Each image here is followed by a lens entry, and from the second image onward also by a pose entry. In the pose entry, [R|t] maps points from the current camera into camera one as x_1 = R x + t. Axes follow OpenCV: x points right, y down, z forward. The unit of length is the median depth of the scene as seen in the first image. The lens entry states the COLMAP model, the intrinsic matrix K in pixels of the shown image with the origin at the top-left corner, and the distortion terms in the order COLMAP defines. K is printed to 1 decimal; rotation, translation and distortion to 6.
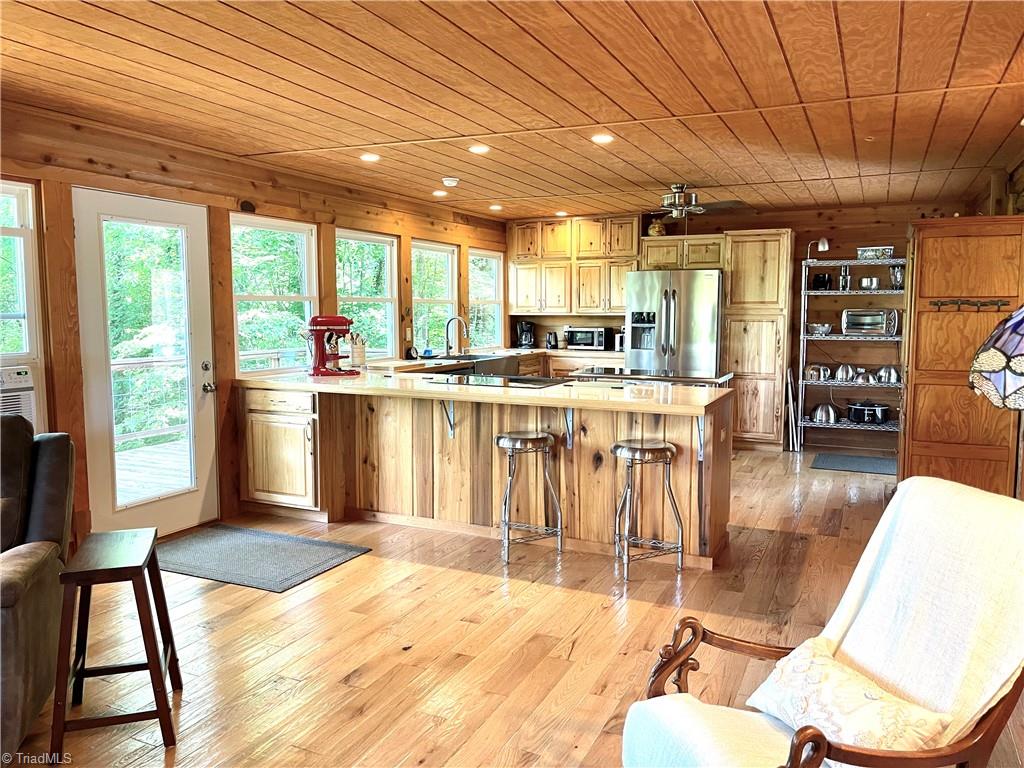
lens RADIAL K [[775.8, 0, 521.1], [0, 775.8, 385.3], [0, 0, 1]] dist [0.058039, -0.061577]
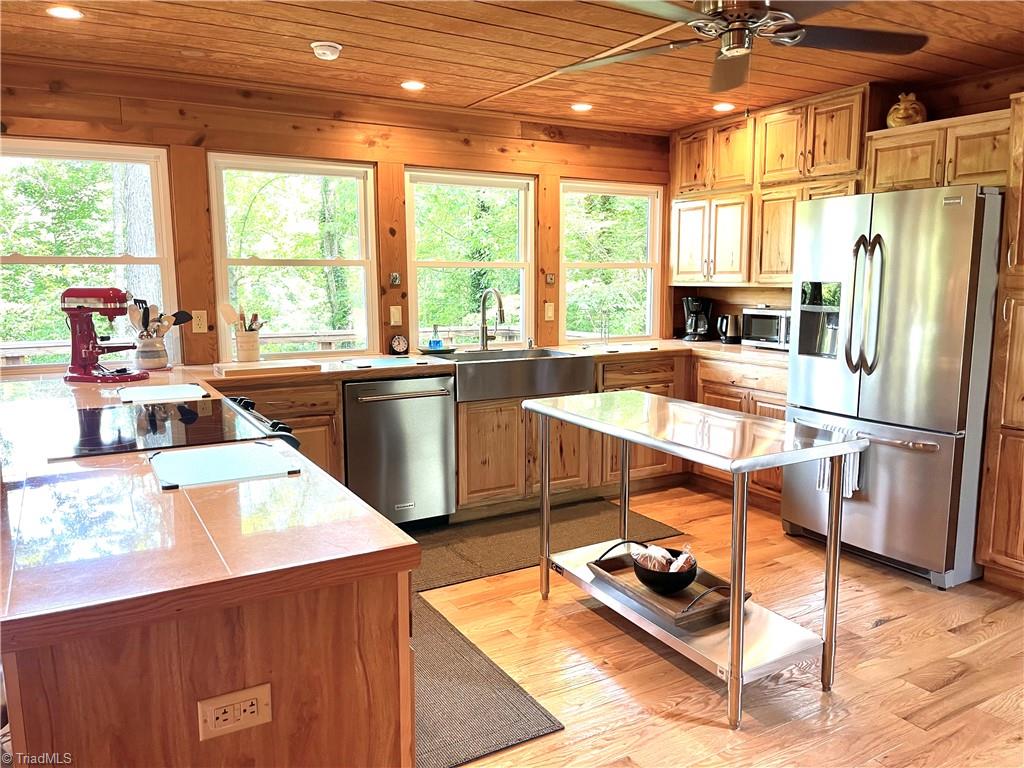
lens RADIAL K [[775.8, 0, 521.1], [0, 775.8, 385.3], [0, 0, 1]] dist [0.058039, -0.061577]
pose [[0.818537, 0.079684, -0.568901, 0.297132], [-0.055839, 0.996680, 0.059260, -0.048474], [0.571734, -0.016740, 0.820269, 0.489128]]
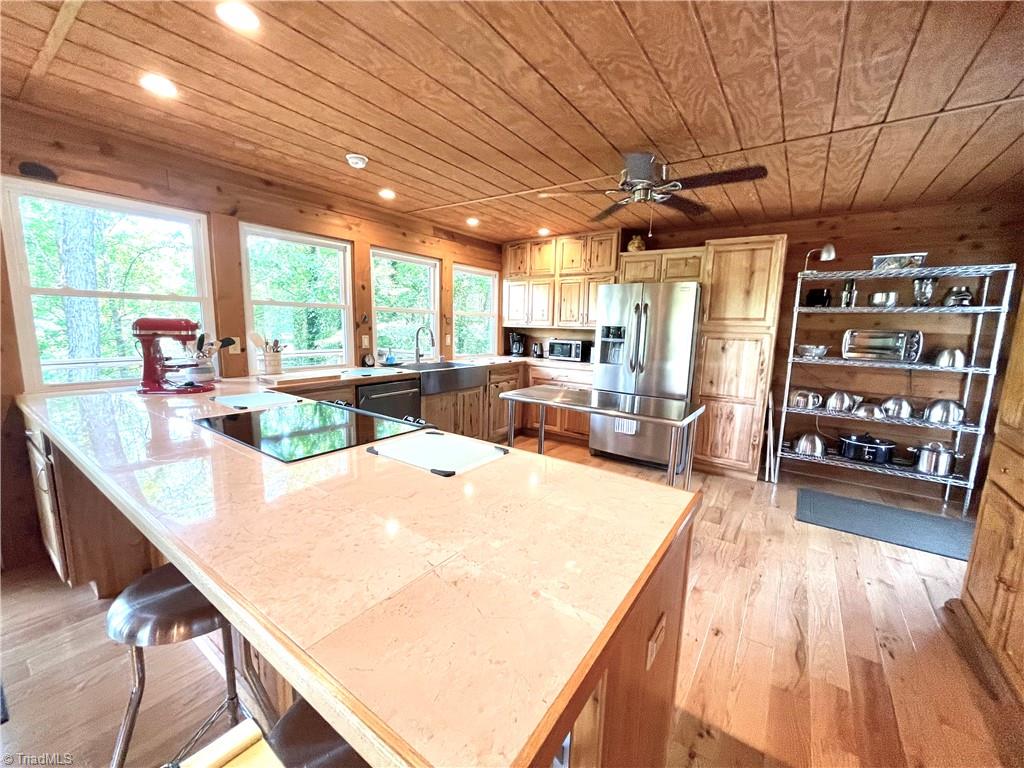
lens RADIAL K [[414.0, 0, 509.1], [0, 414.0, 386.9], [0, 0, 1]] dist [-0.001090, -0.000012]
pose [[0.982009, 0.052231, -0.181469, 0.129872], [-0.043292, 0.997662, 0.052882, -0.040984], [0.183807, -0.044074, 0.981974, 0.470522]]
